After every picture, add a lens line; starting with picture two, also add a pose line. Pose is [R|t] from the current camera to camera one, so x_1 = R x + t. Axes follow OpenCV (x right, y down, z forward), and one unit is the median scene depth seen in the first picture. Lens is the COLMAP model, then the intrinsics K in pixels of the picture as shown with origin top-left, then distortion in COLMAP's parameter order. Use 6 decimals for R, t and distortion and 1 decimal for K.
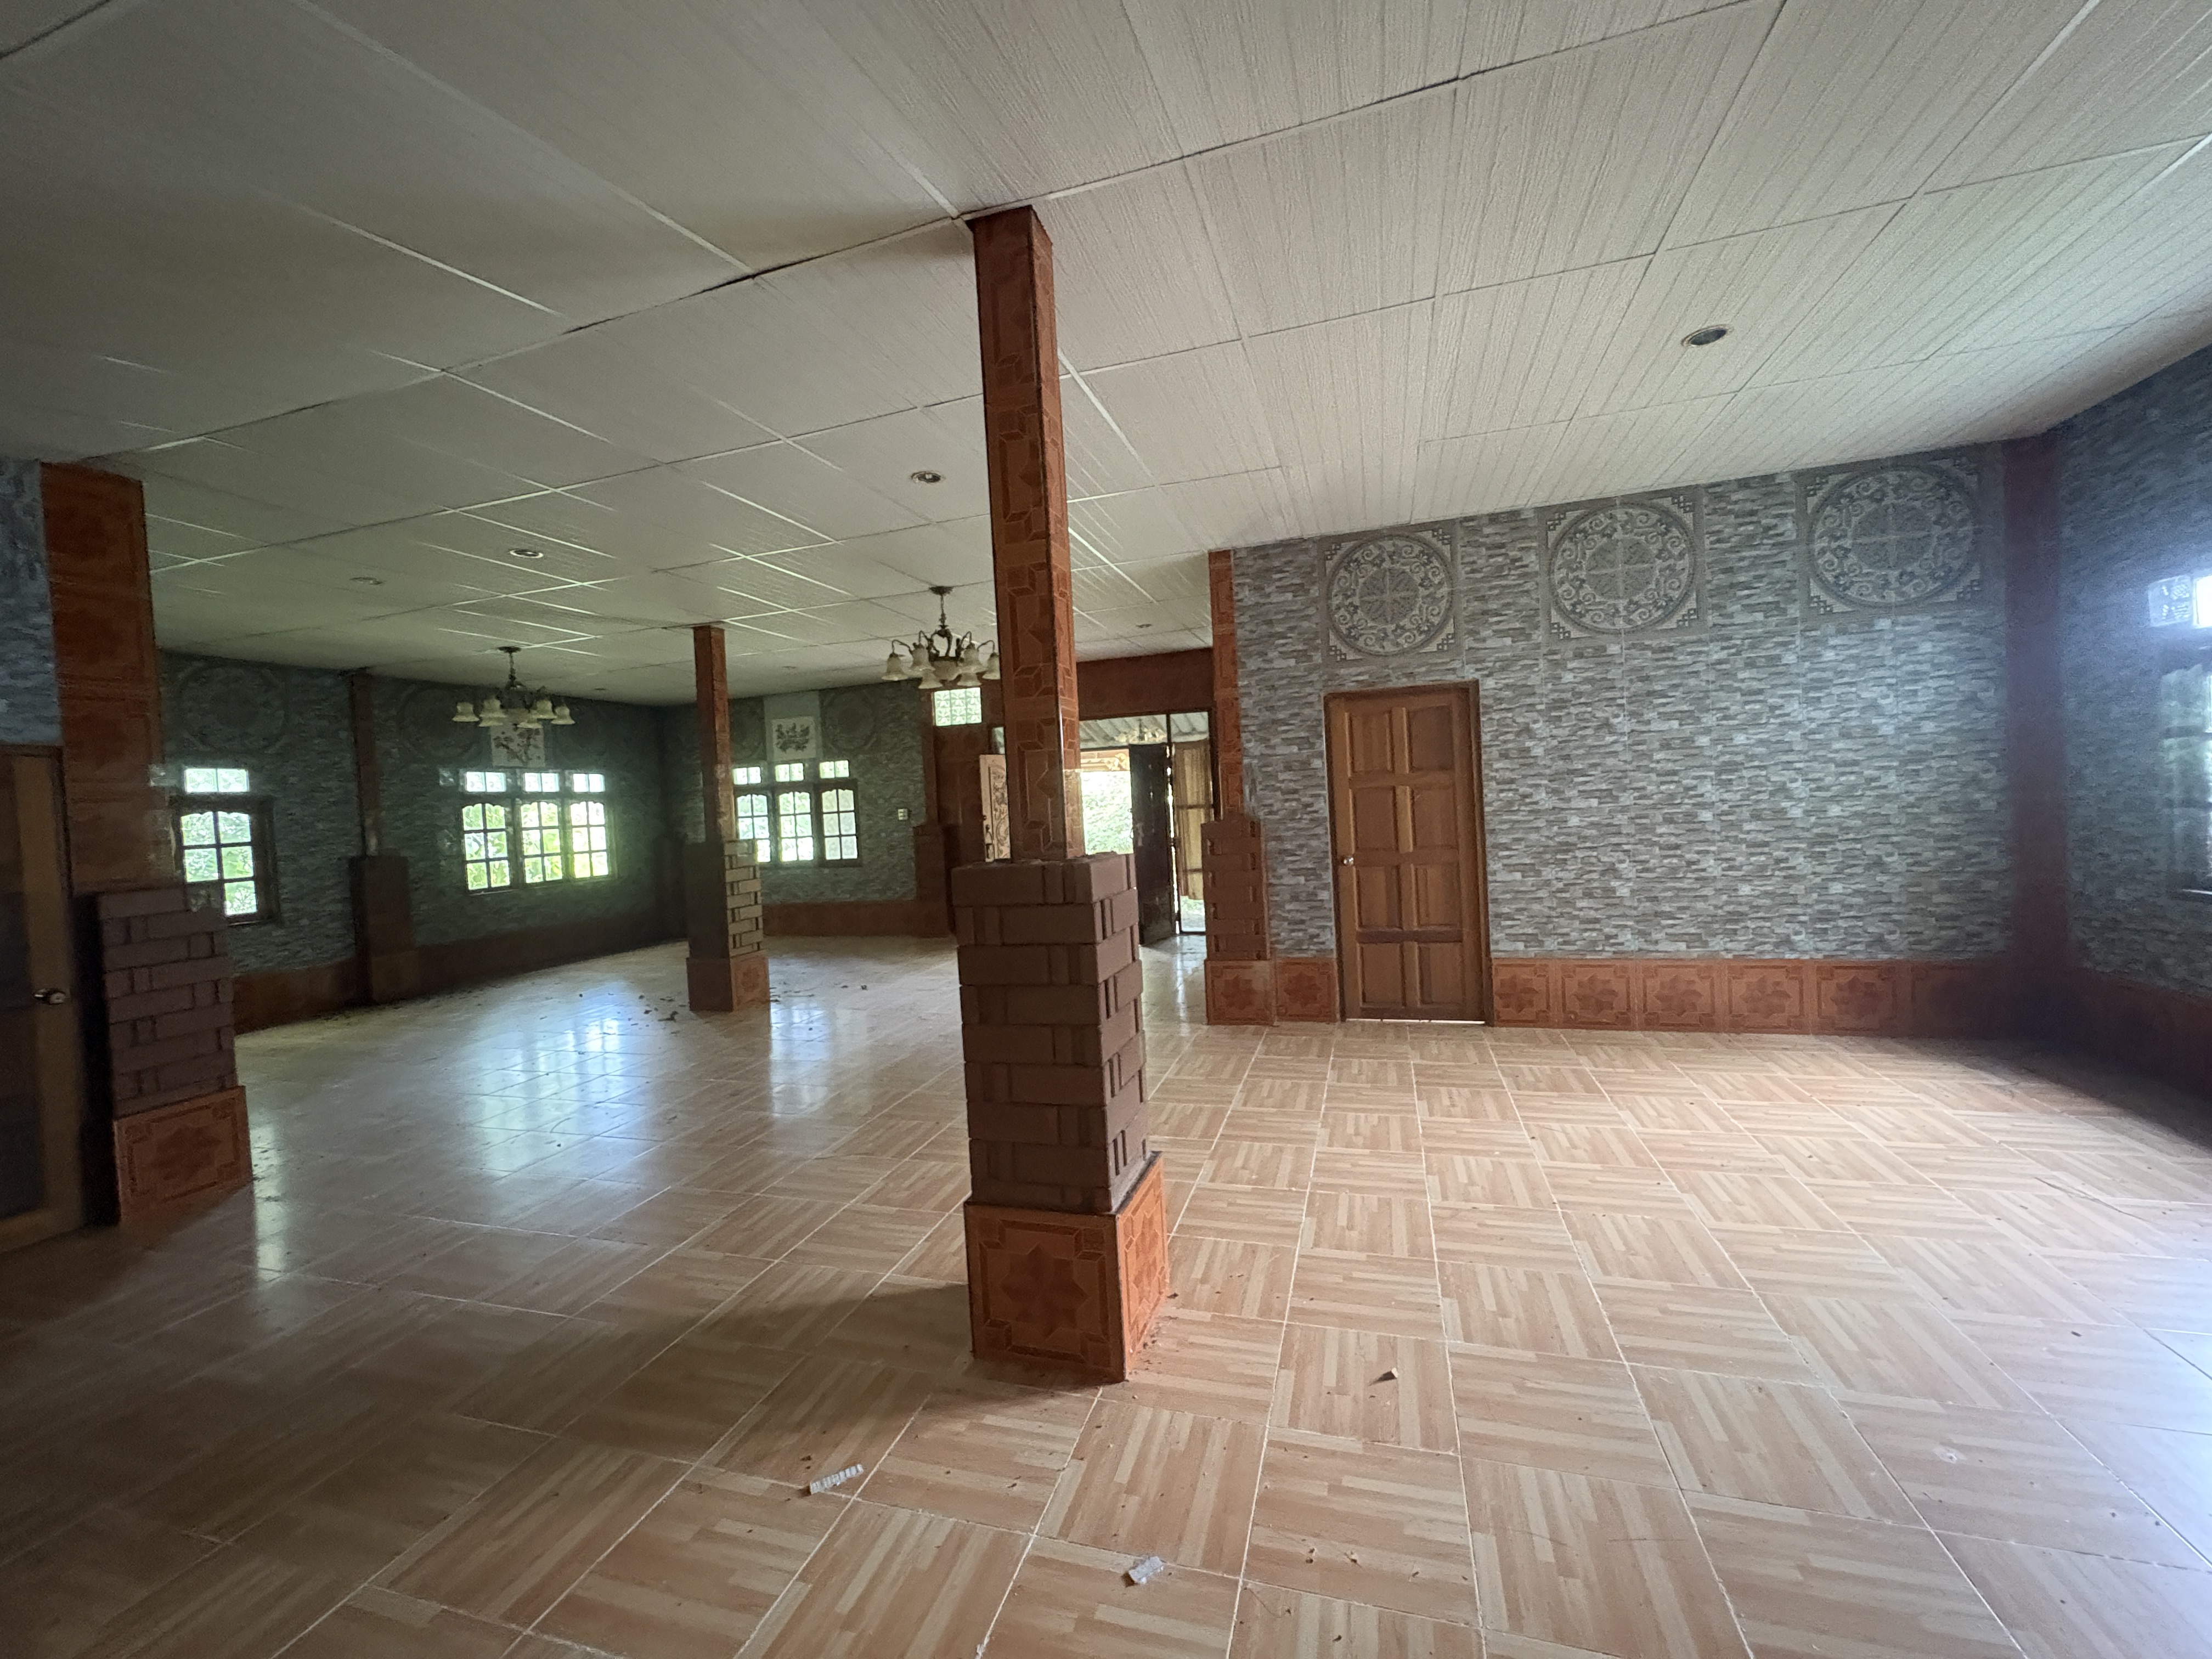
lens RADIAL K [[893.3, 0, 1102.8], [0, 893.3, 814.9], [0, 0, 1]] dist [0.001178, 0.000225]
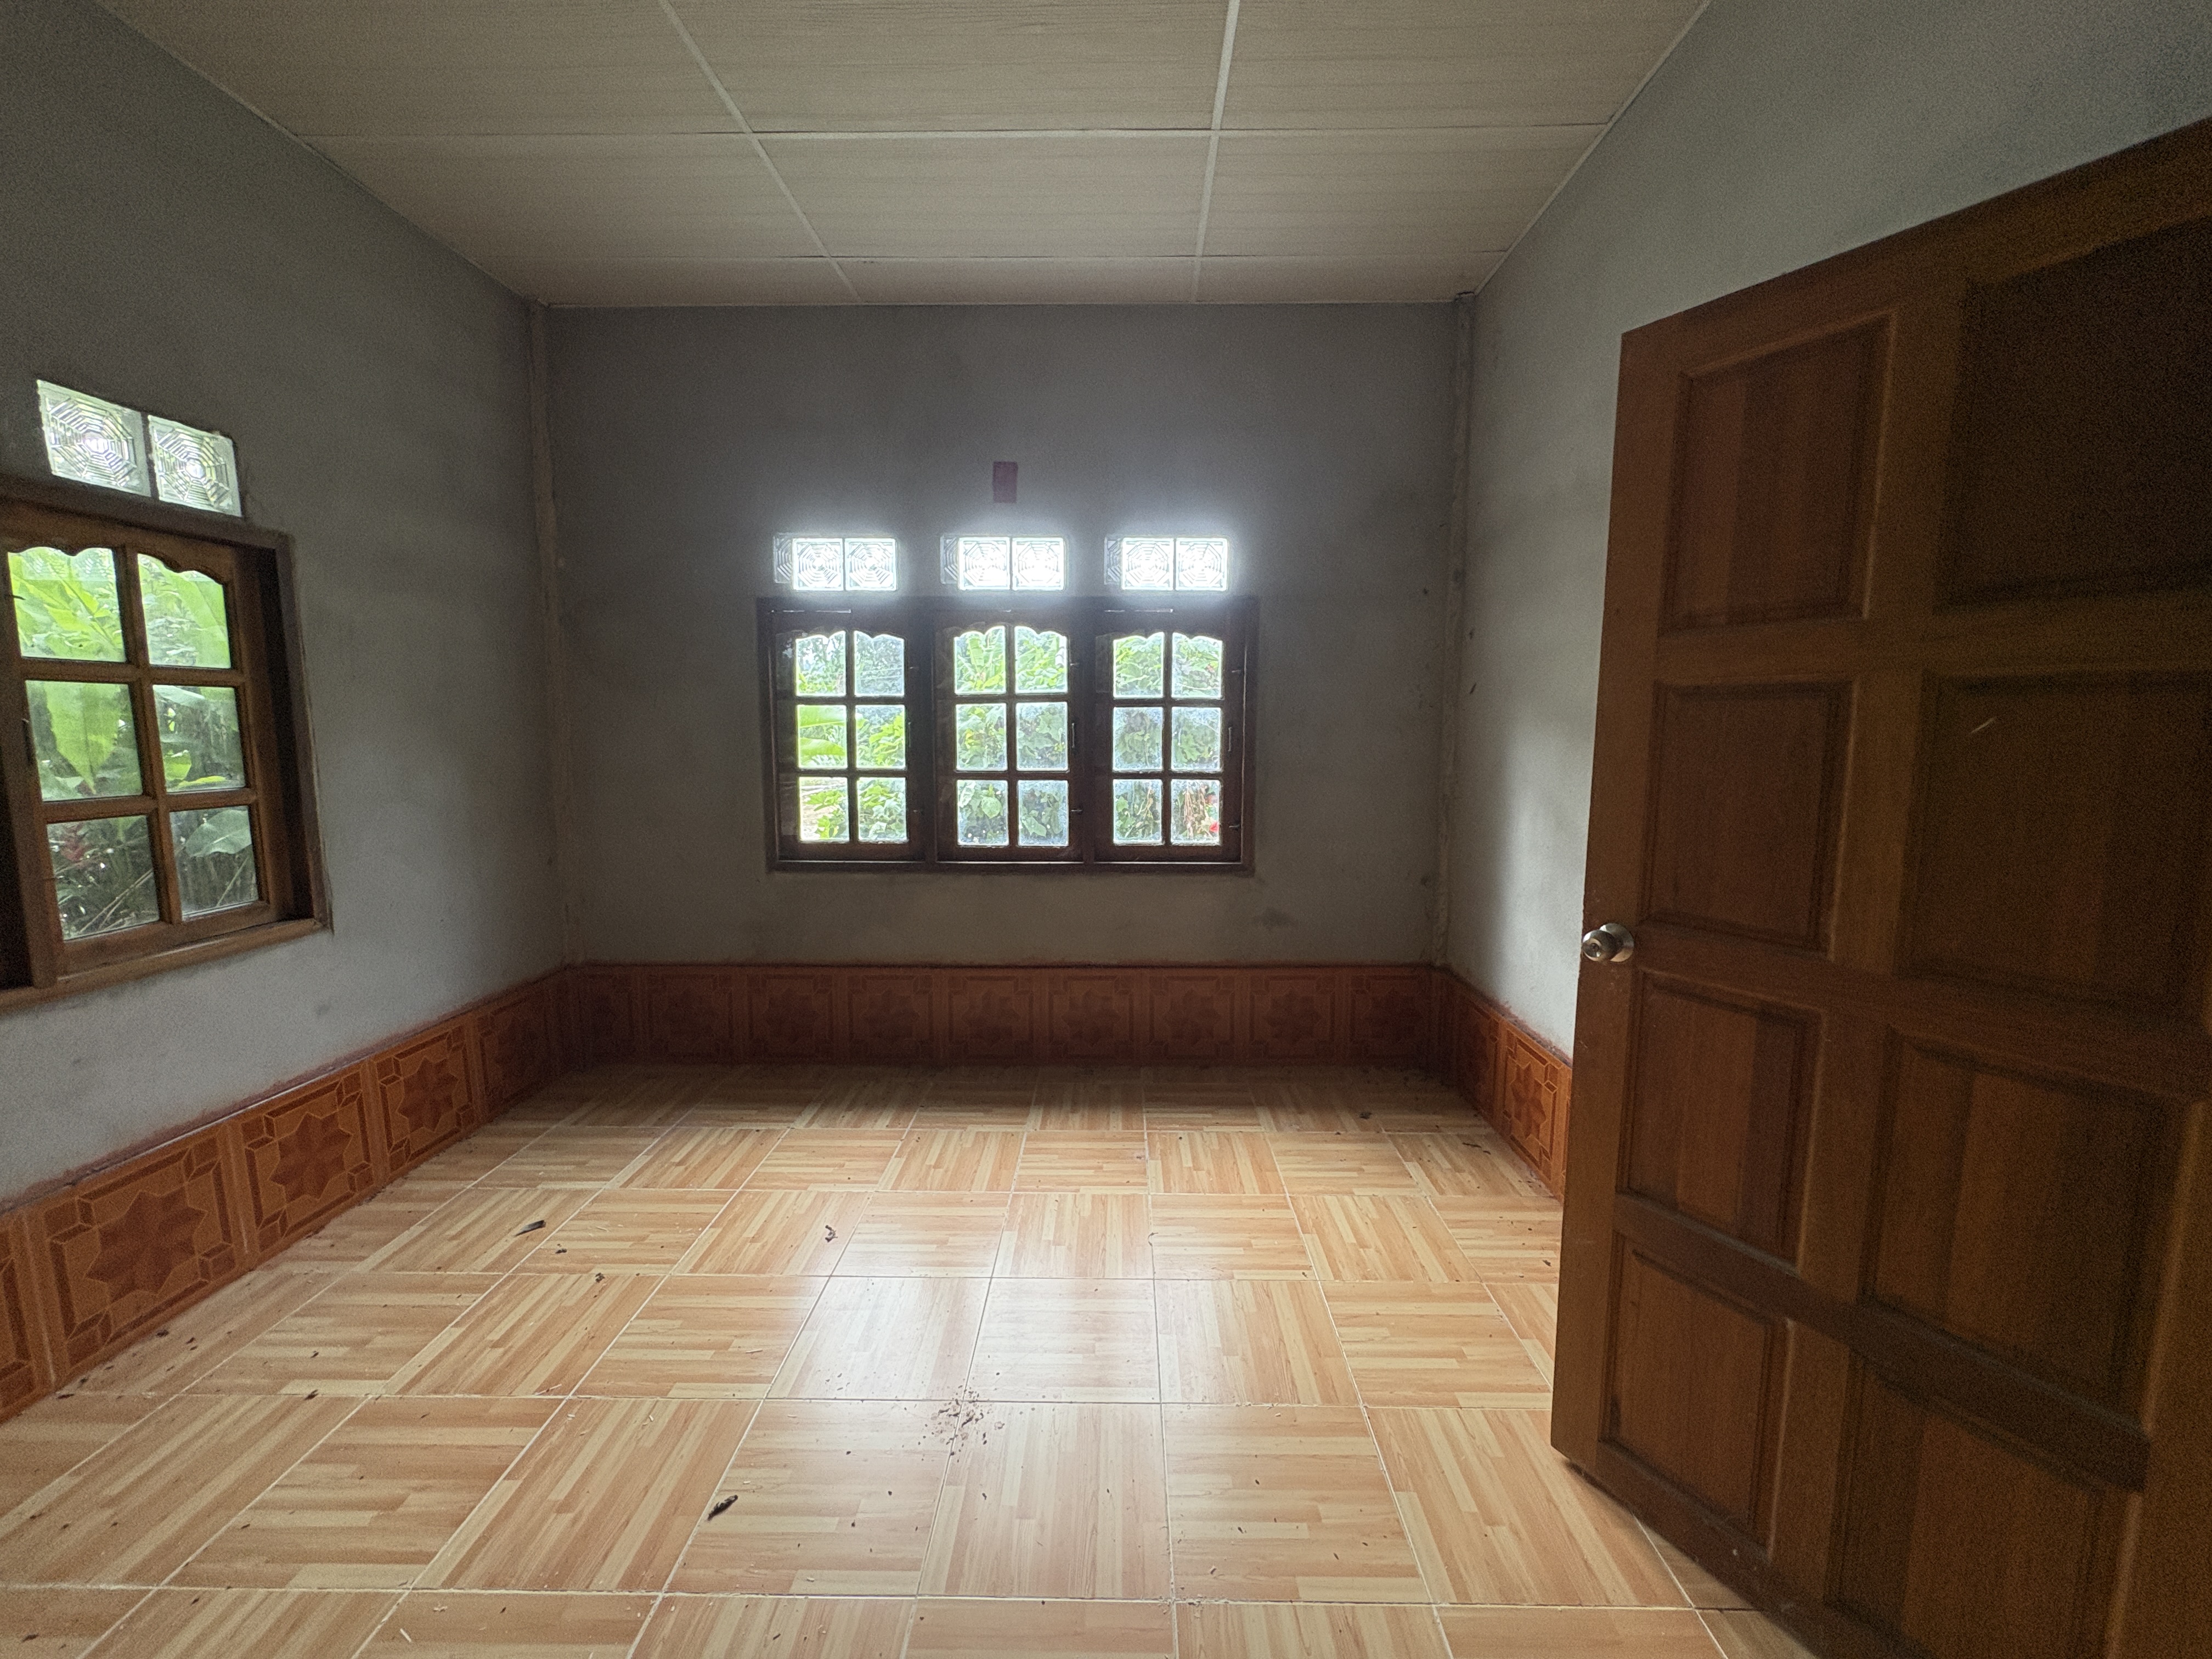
lens RADIAL K [[893.3, 0, 1093.1], [0, 893.3, 813.1], [0, 0, 1]] dist [0.001178, 0.000225]
pose [[0.288083, 0.174903, -0.941497, -0.470285], [-0.036014, 0.984462, 0.171865, -0.005537], [0.956928, -0.015604, 0.289906, 1.592202]]
